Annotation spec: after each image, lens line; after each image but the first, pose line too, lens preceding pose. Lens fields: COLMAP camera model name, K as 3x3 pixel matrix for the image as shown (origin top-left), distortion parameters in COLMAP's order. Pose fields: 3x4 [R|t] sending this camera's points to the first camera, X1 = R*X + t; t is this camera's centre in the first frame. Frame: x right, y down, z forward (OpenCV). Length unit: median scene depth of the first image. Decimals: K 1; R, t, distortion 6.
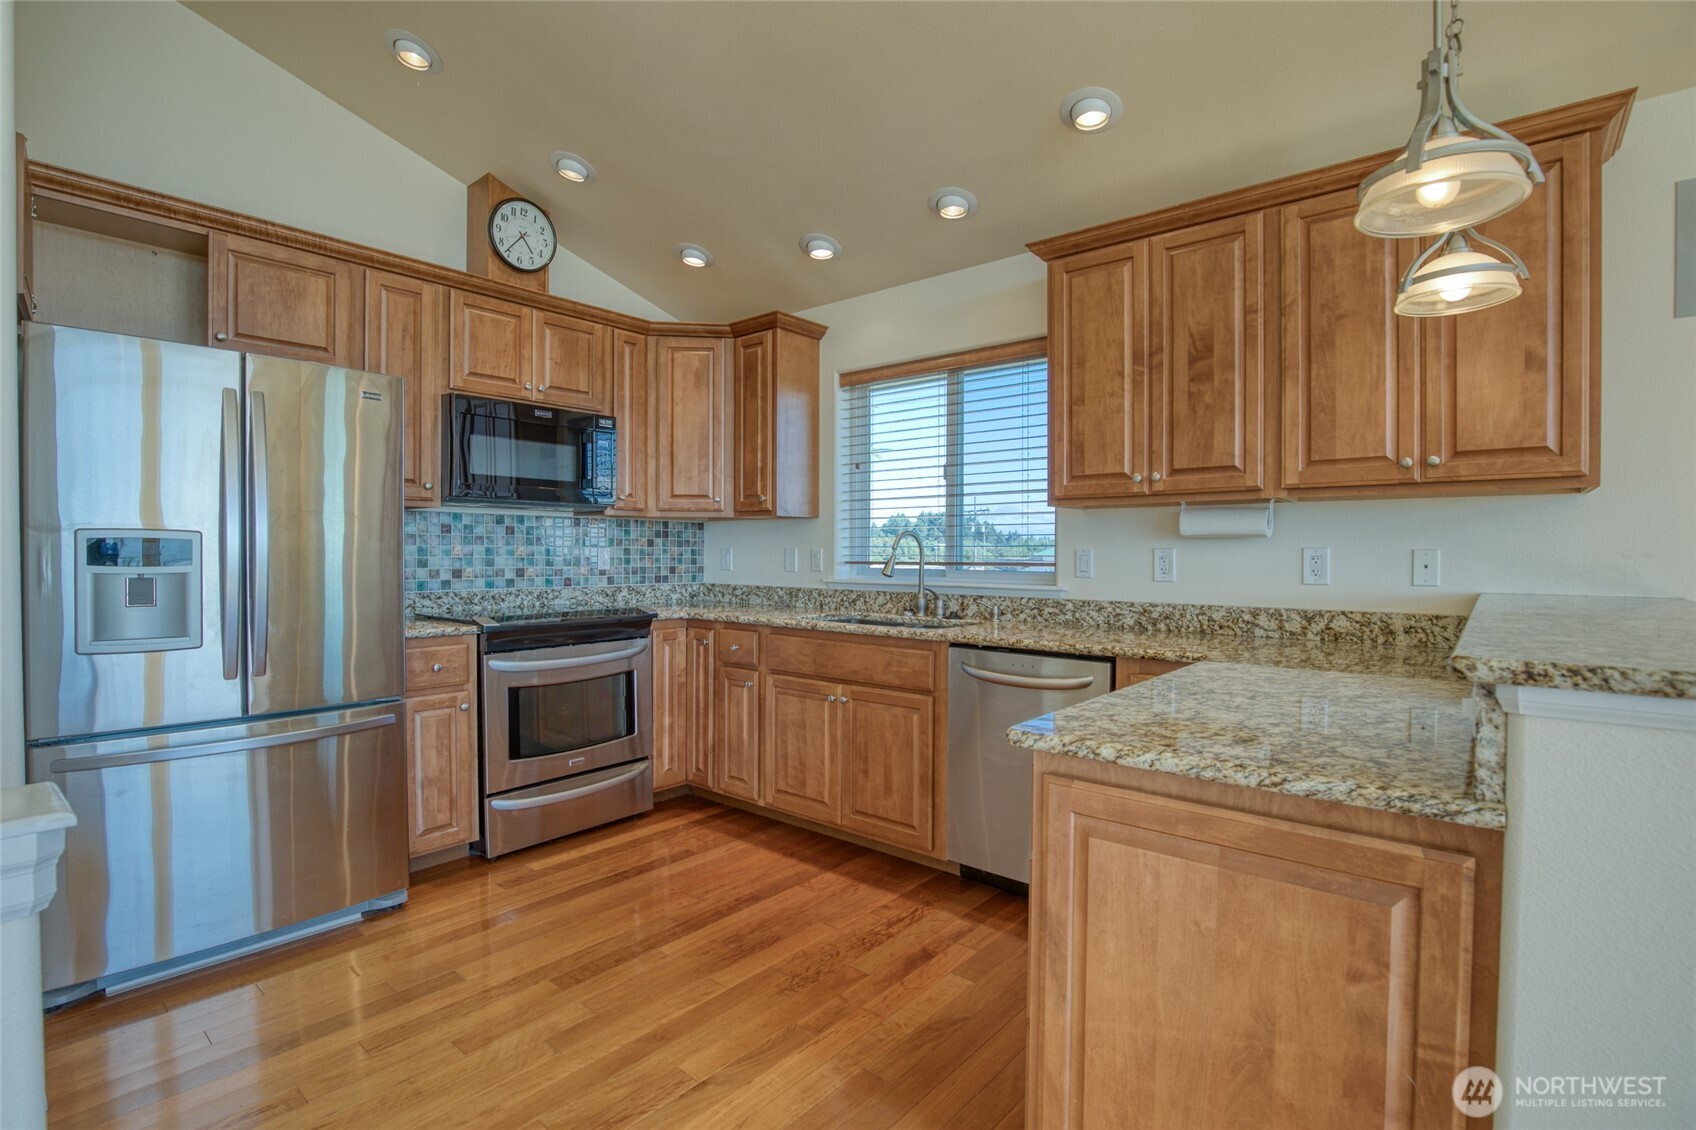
lens RADIAL K [[789.0, 0, 837.0], [0, 789.0, 567.4], [0, 0, 1]] dist [-0.035725, 0.005146]
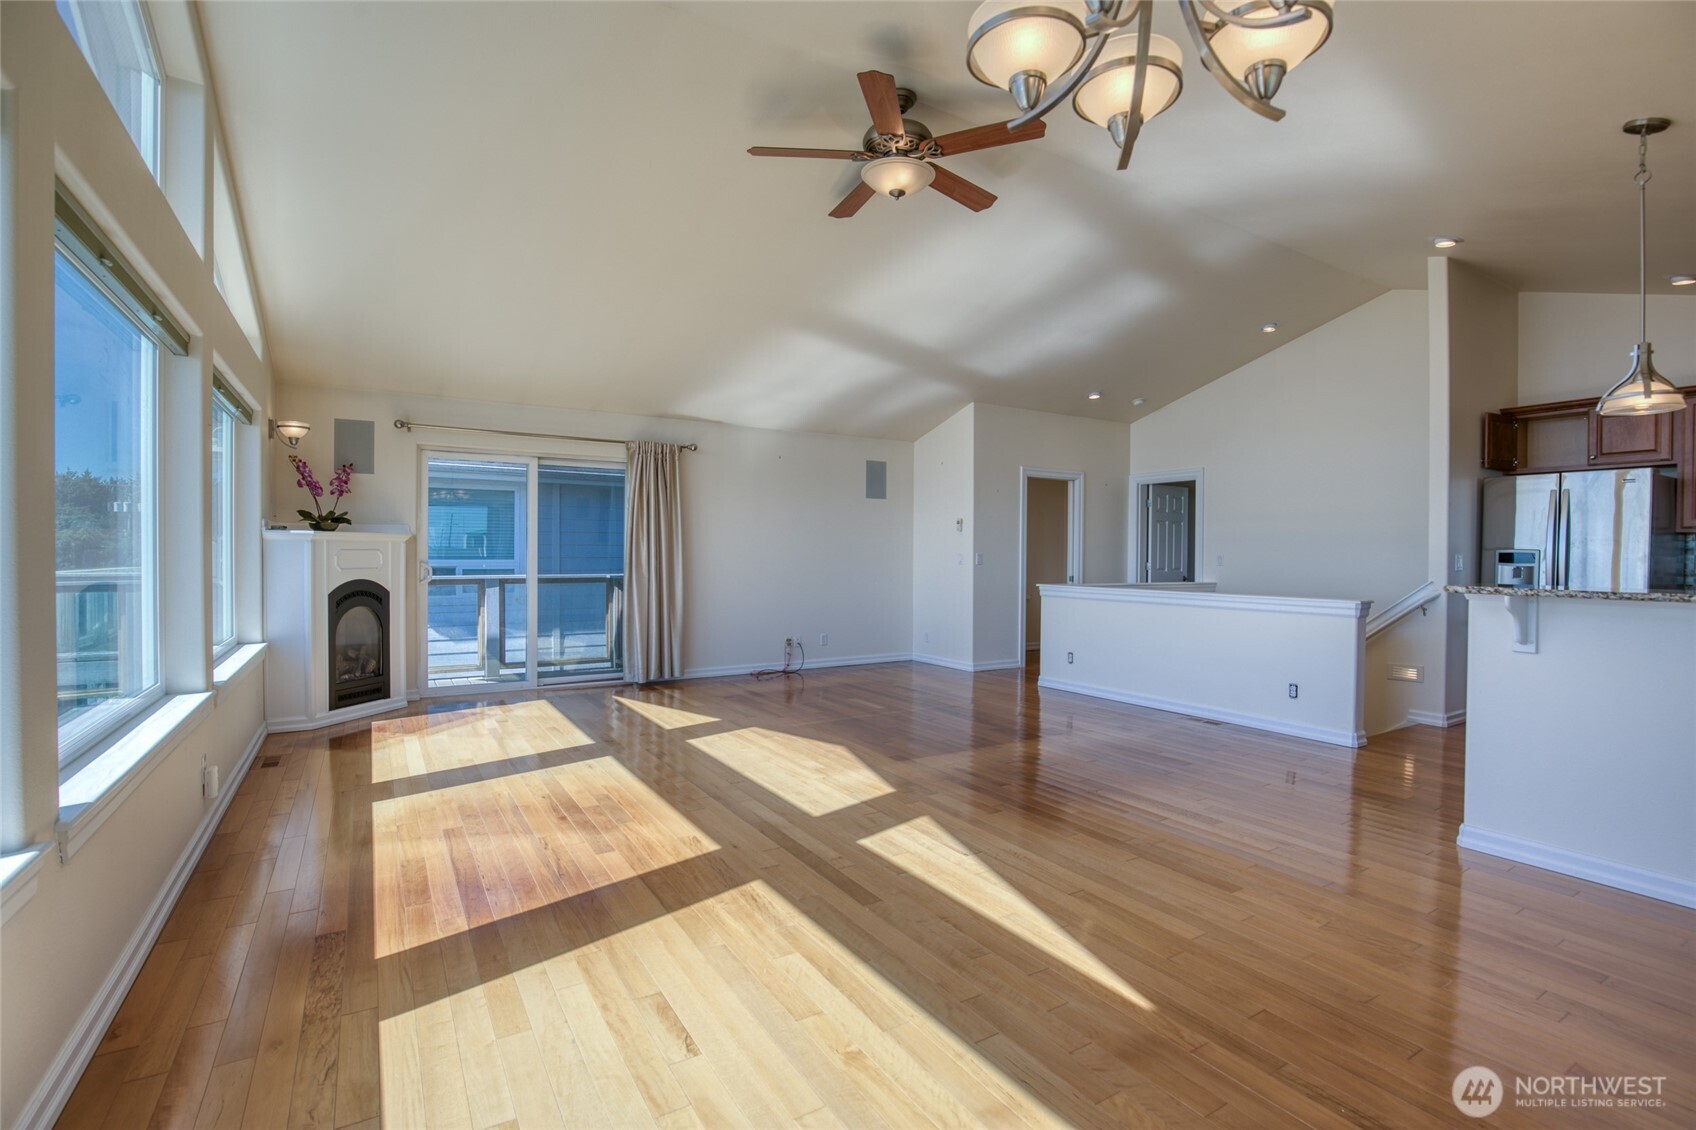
lens RADIAL K [[789.0, 0, 834.6], [0, 789.0, 553.3], [0, 0, 1]] dist [-0.035725, 0.005146]
pose [[-0.315769, -0.003567, -0.948829, 1.497531], [-0.026996, 0.999622, 0.005226, 0.010039], [0.948452, 0.027265, -0.315746, -0.254247]]
